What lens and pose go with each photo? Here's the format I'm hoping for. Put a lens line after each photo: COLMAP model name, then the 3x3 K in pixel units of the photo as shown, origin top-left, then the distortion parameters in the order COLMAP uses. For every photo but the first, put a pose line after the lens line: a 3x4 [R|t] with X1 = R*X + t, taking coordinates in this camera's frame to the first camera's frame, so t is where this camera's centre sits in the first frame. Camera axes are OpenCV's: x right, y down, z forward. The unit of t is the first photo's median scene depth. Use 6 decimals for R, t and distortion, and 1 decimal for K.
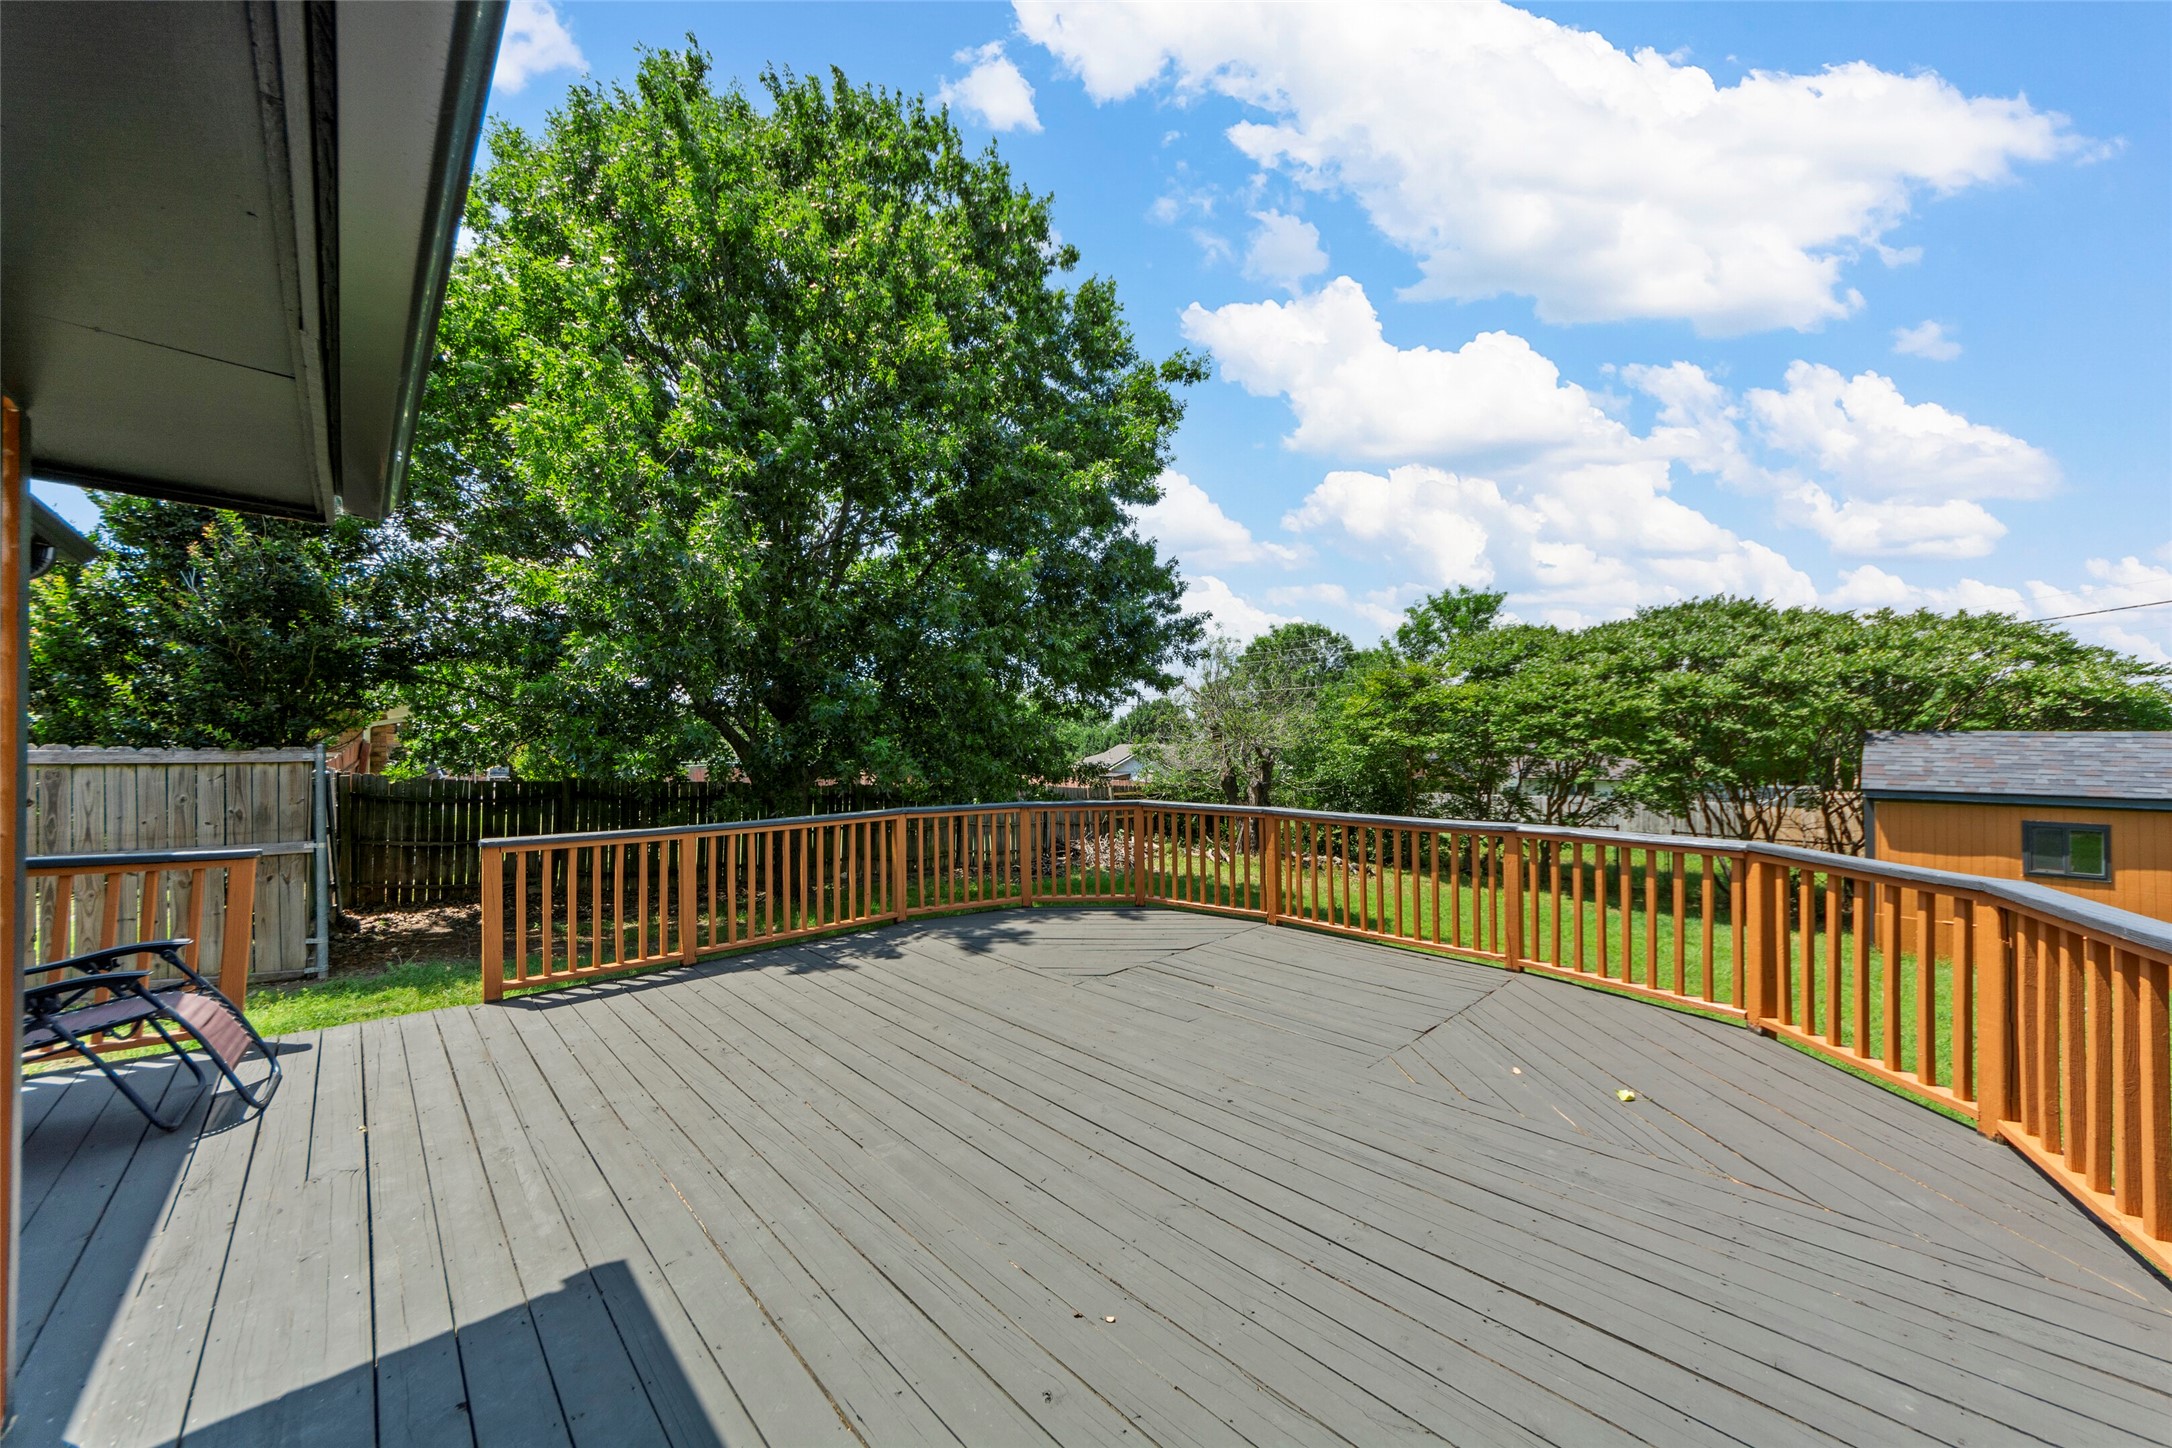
lens RADIAL K [[779.0, 0, 1080.2], [0, 779.0, 741.4], [0, 0, 1]] dist [0.003447, -0.001011]
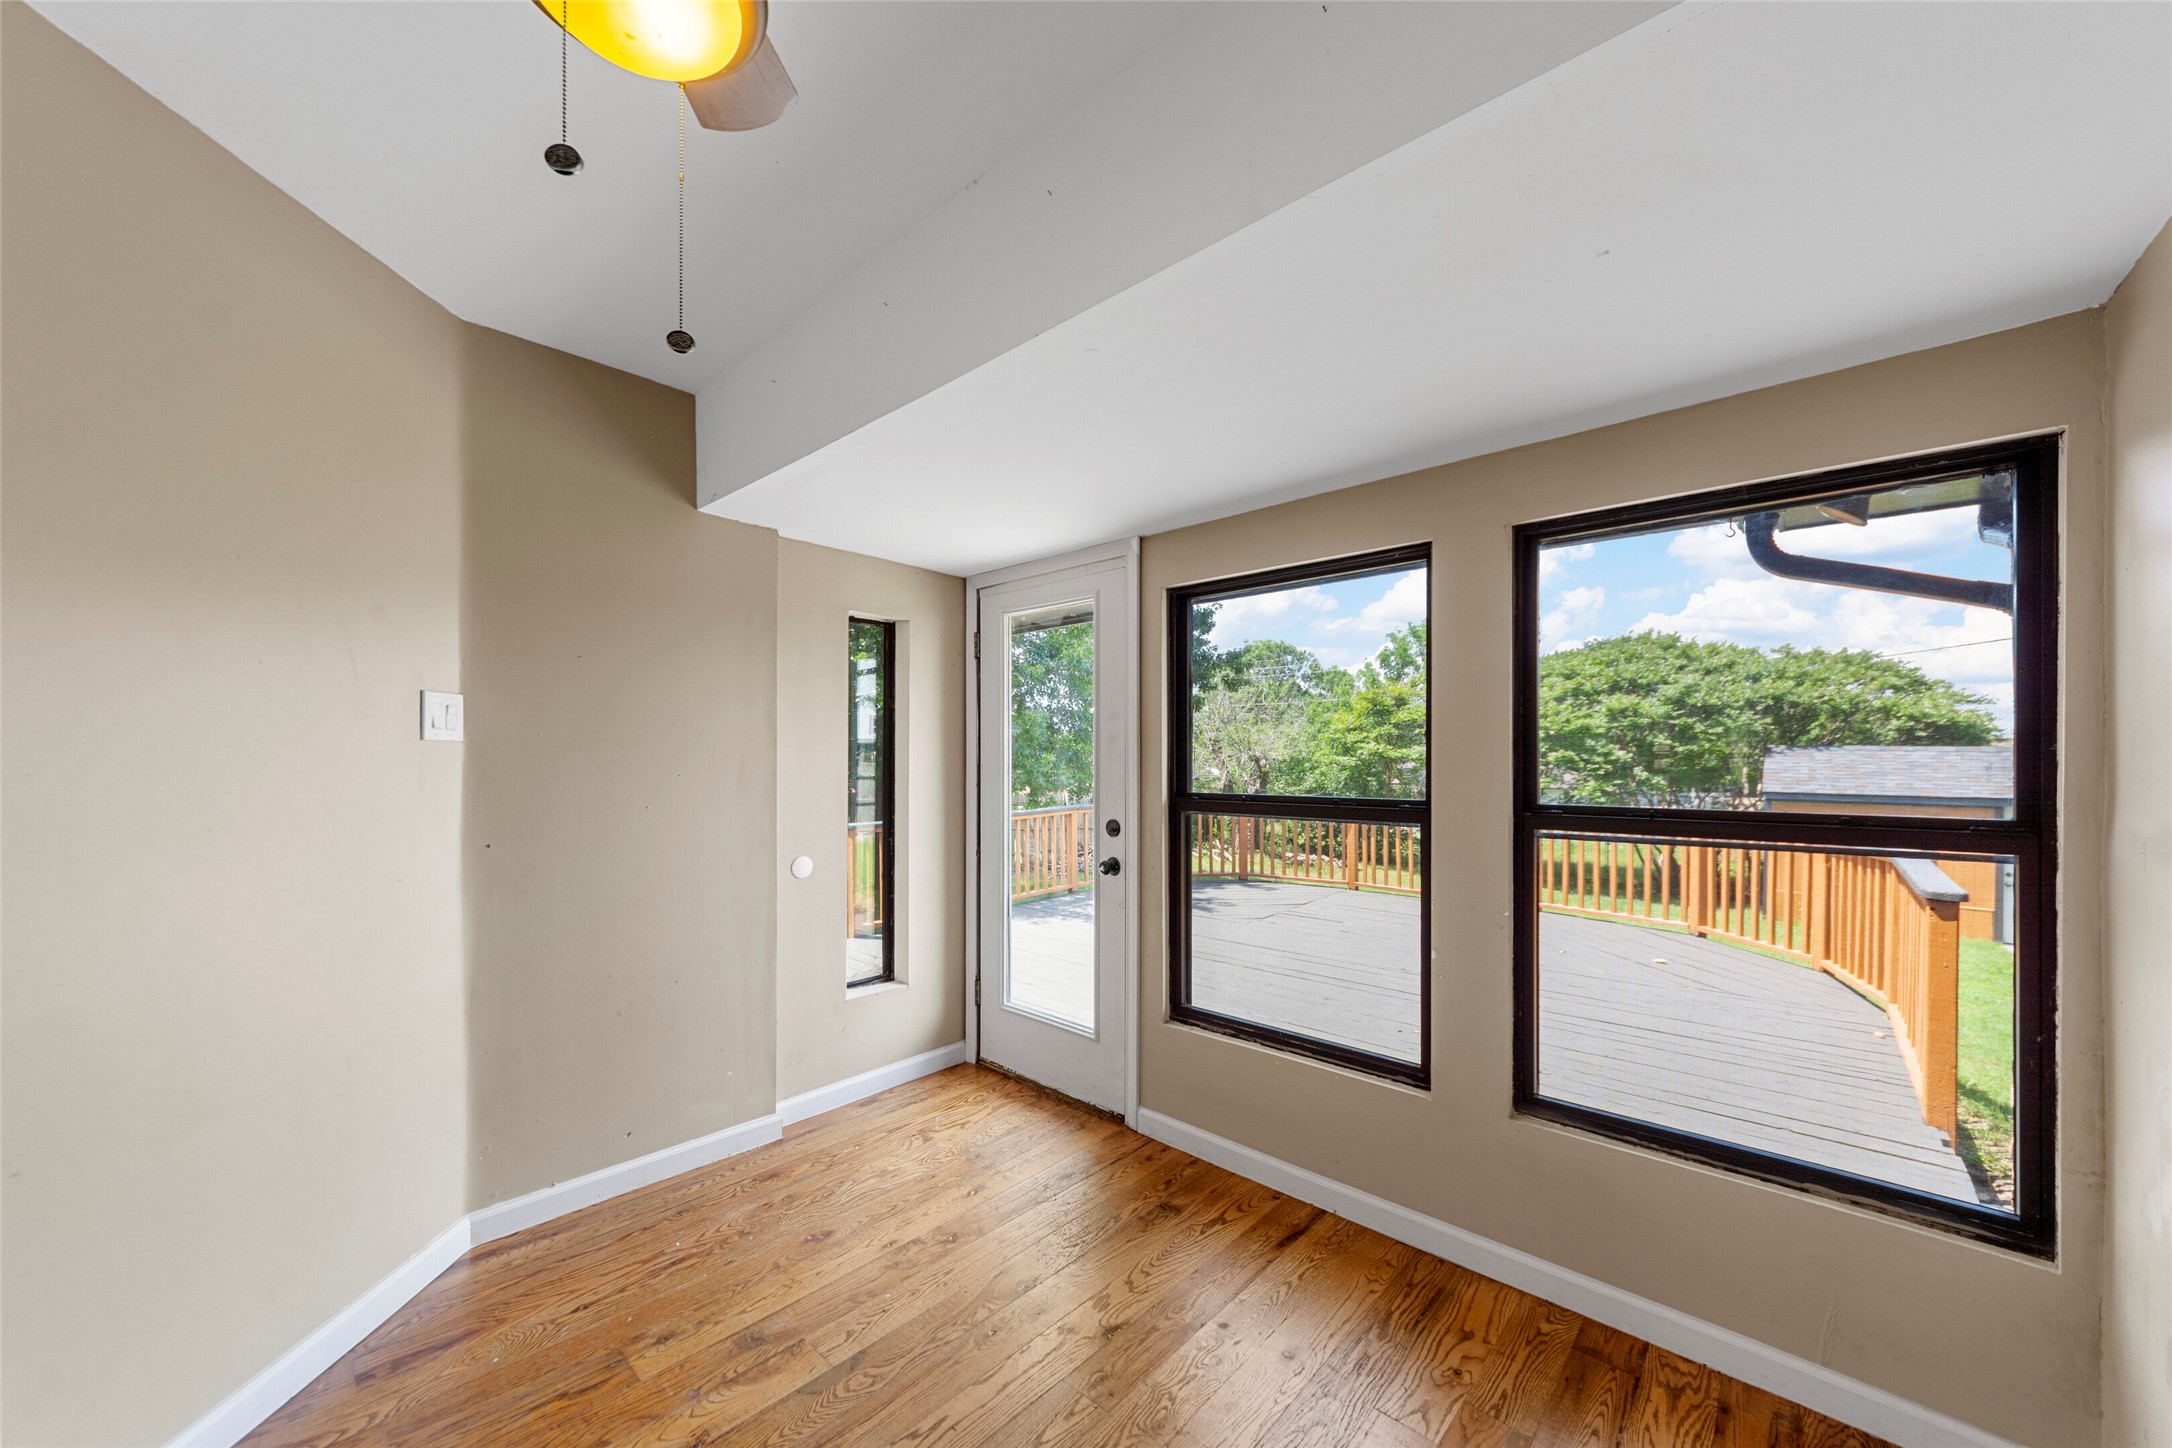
lens RADIAL K [[779.0, 0, 1084.2], [0, 779.0, 761.9], [0, 0, 1]] dist [0.003447, -0.001011]
pose [[0.997789, 0.000300, 0.066467, -0.138256], [-0.001193, 0.999909, 0.013403, -0.002723], [-0.066457, -0.013452, 0.997699, -0.144019]]
